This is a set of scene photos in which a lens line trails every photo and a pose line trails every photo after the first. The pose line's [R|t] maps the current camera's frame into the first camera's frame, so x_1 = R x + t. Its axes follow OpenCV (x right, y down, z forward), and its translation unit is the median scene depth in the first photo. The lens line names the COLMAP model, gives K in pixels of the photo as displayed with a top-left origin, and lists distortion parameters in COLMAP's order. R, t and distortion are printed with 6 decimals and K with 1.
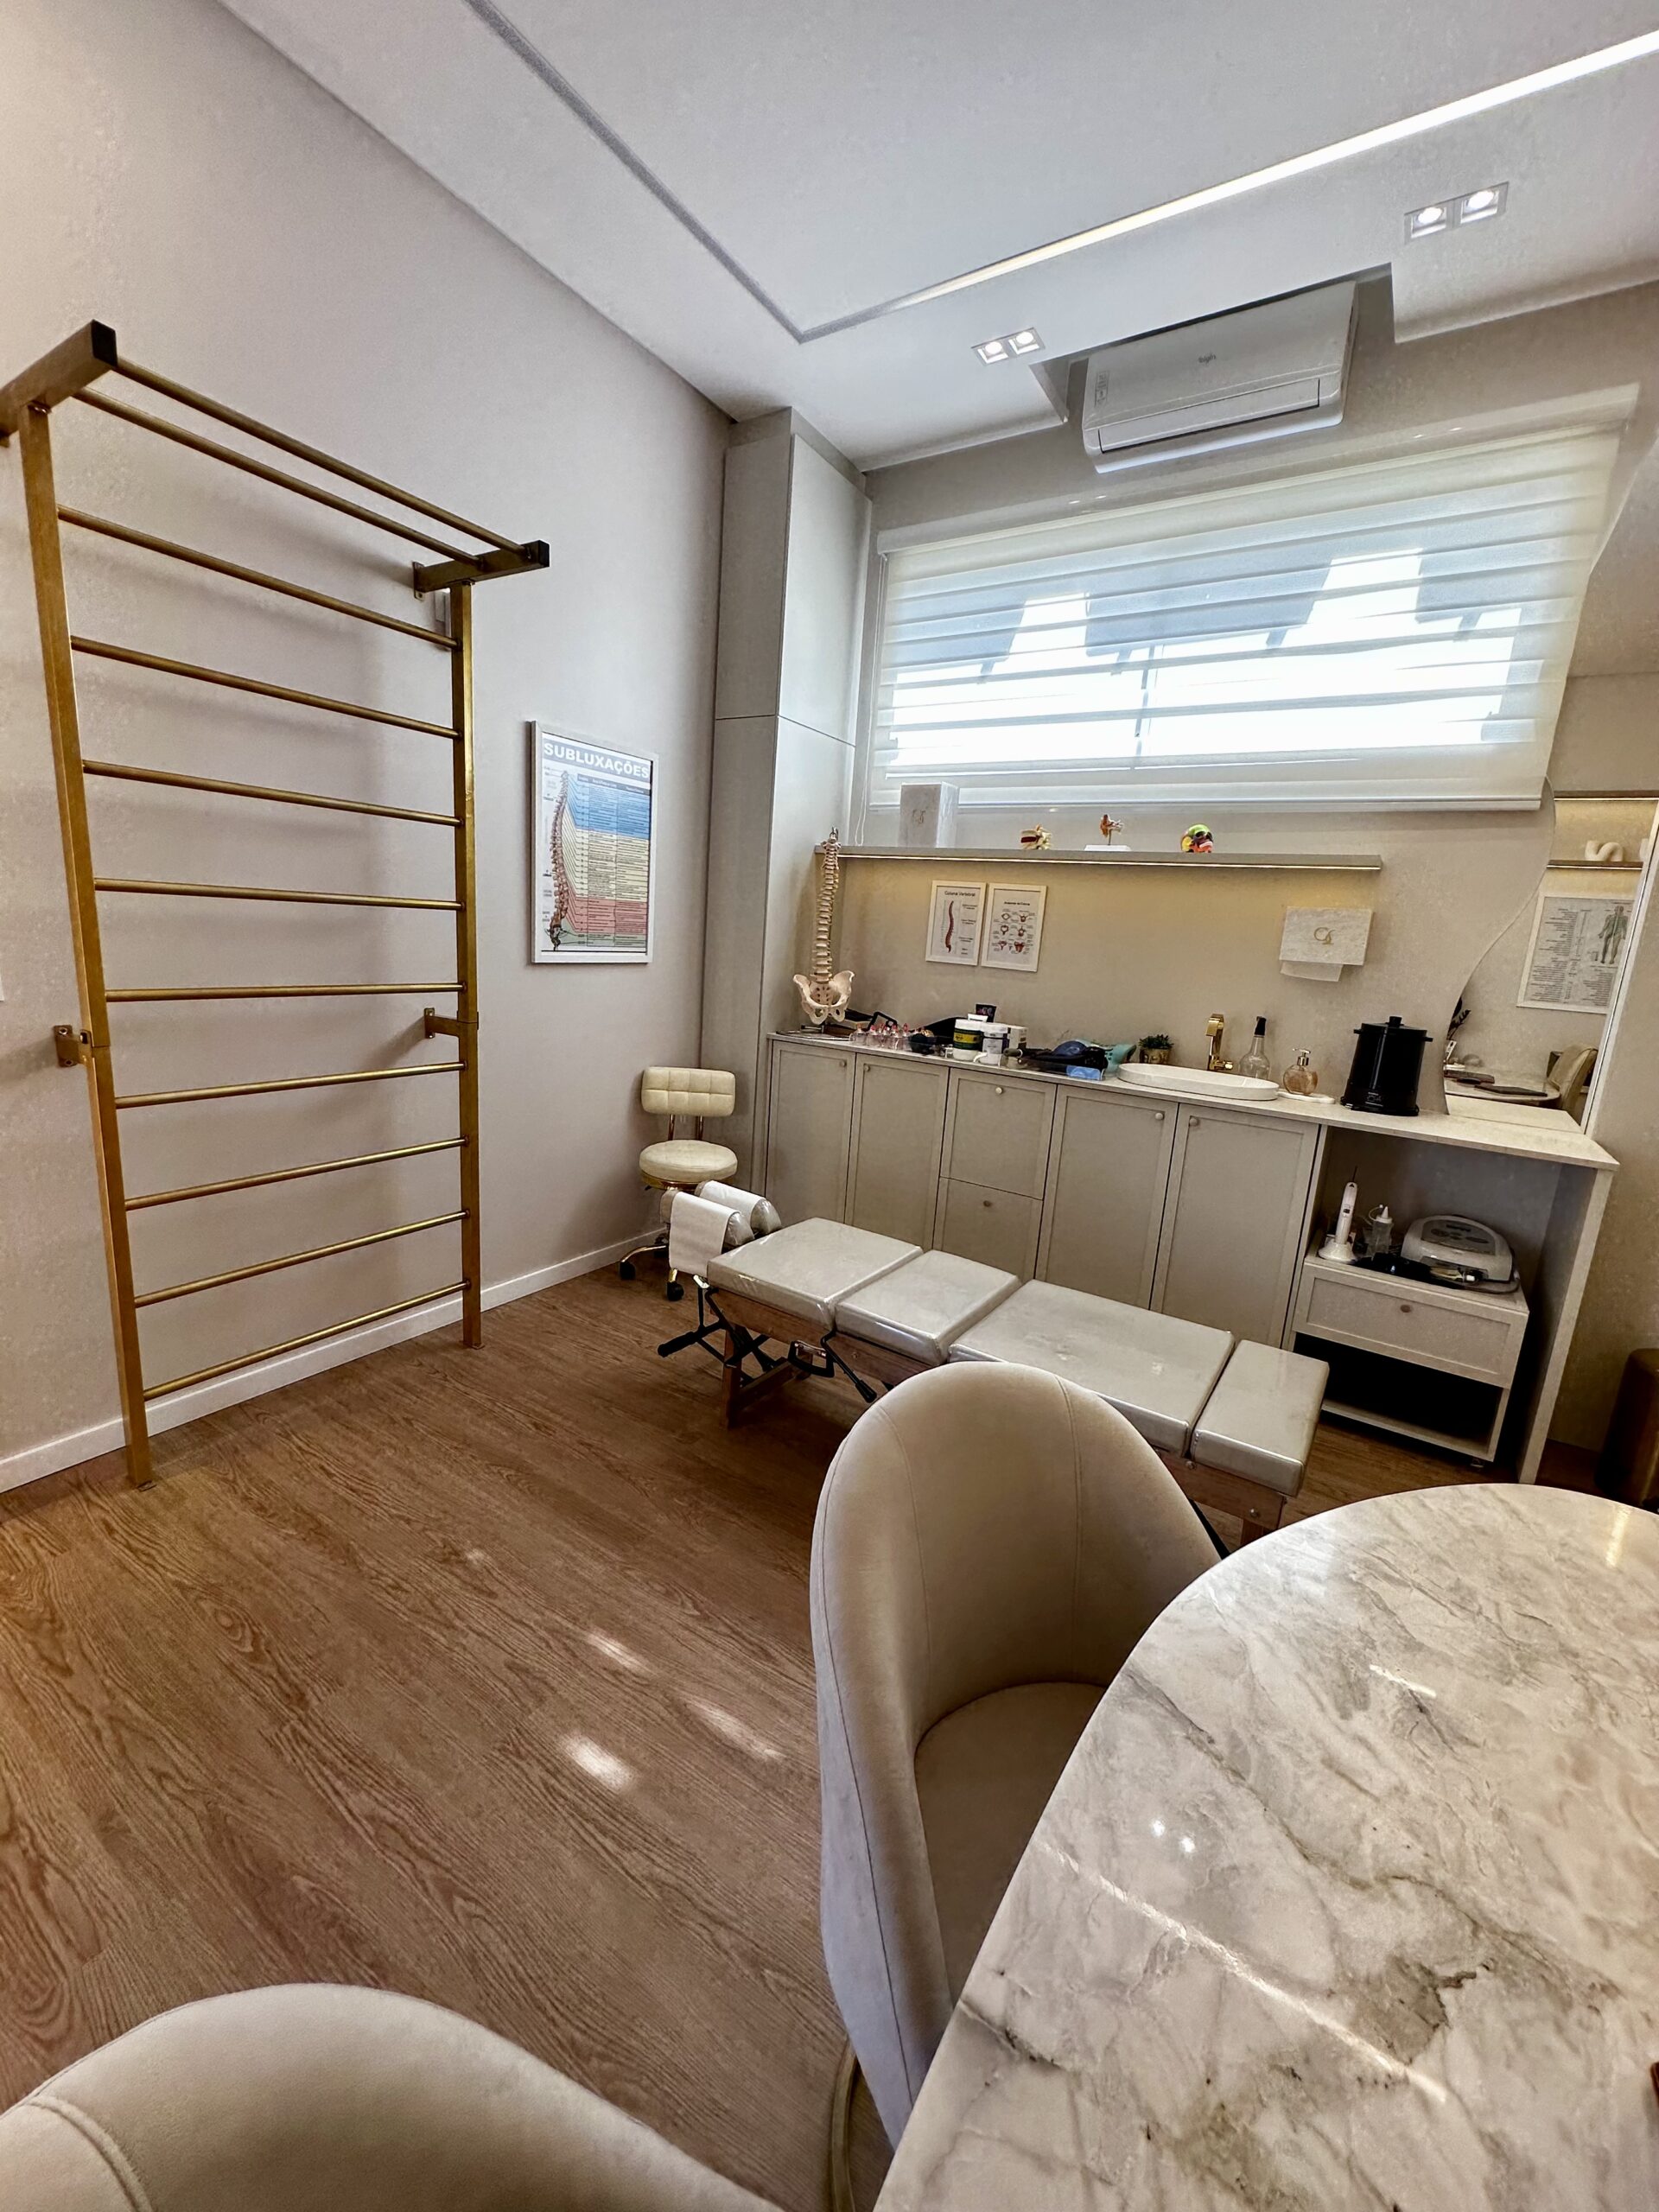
lens RADIAL K [[870.2, 0, 829.5], [0, 870.2, 1106.0], [0, 0, 1]] dist [-0.000467, -0.000009]
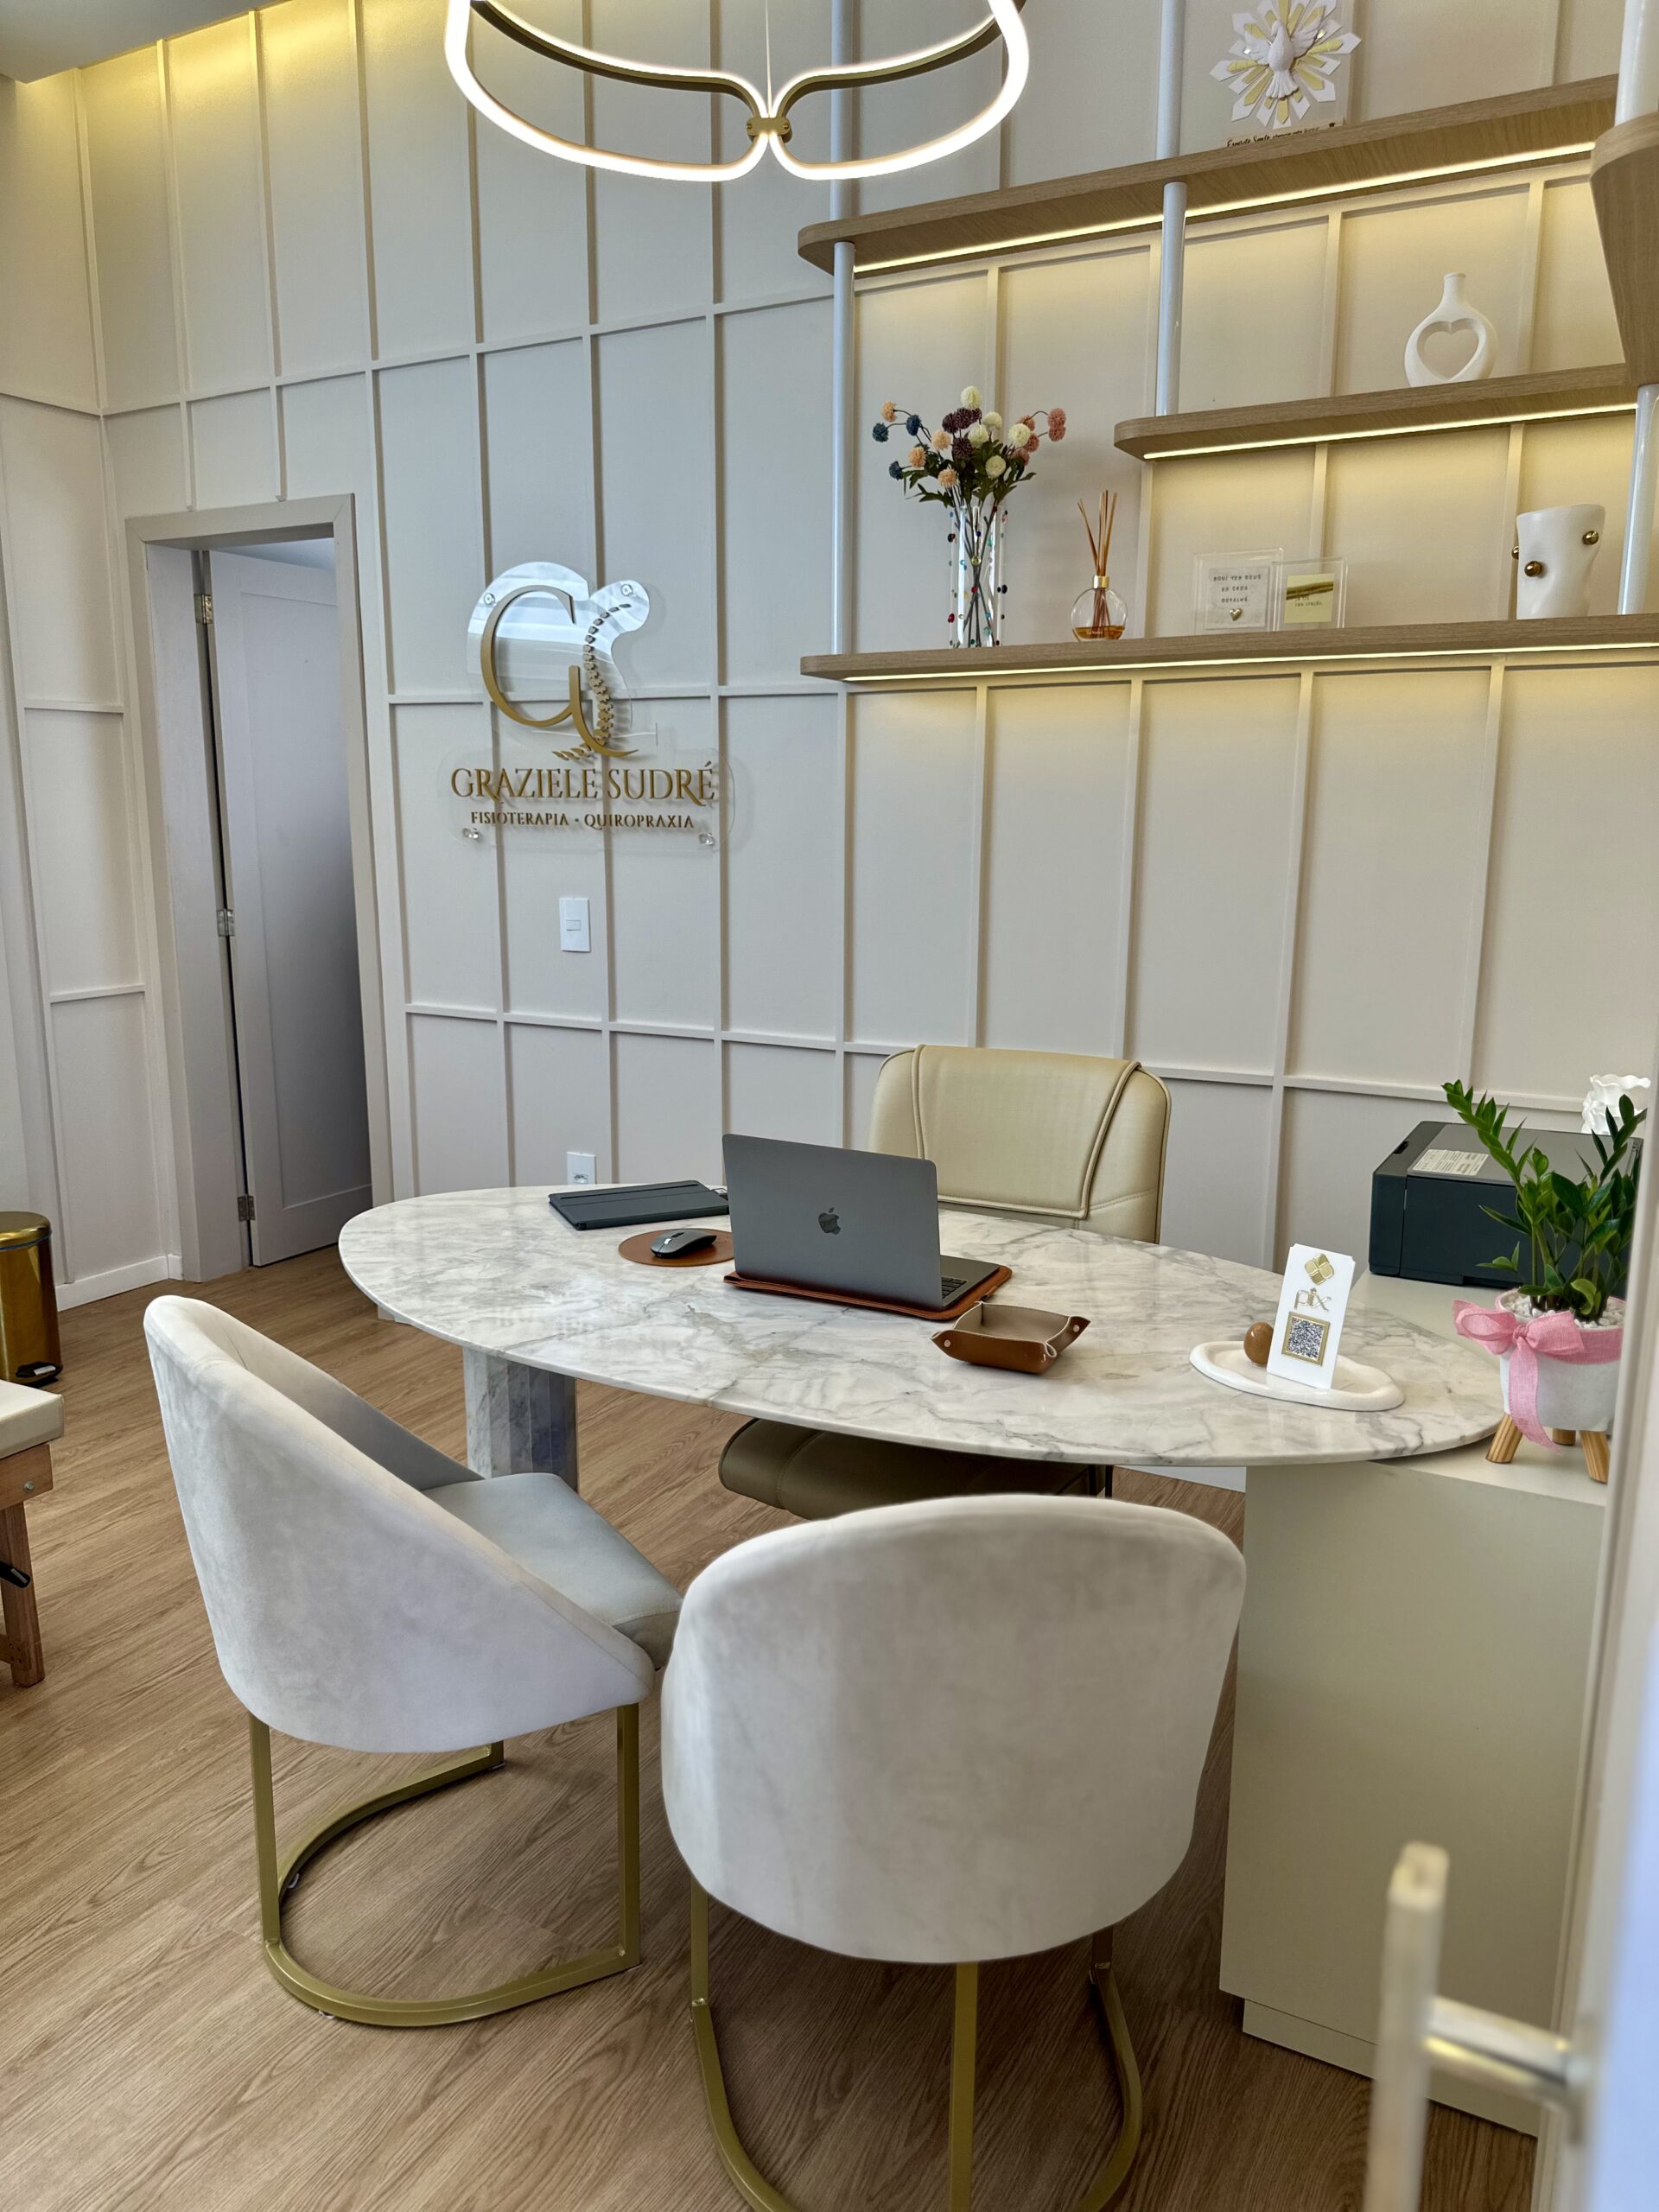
lens RADIAL K [[1584.4, 0, 829.5], [0, 1584.4, 1106.0], [0, 0, 1]] dist [-0.001300, -0.001553]
pose [[-0.074463, -0.256031, 0.963796, -1.986793], [0.185287, 0.946098, 0.265645, -0.289150], [-0.979859, 0.198359, -0.023010, 0.456713]]
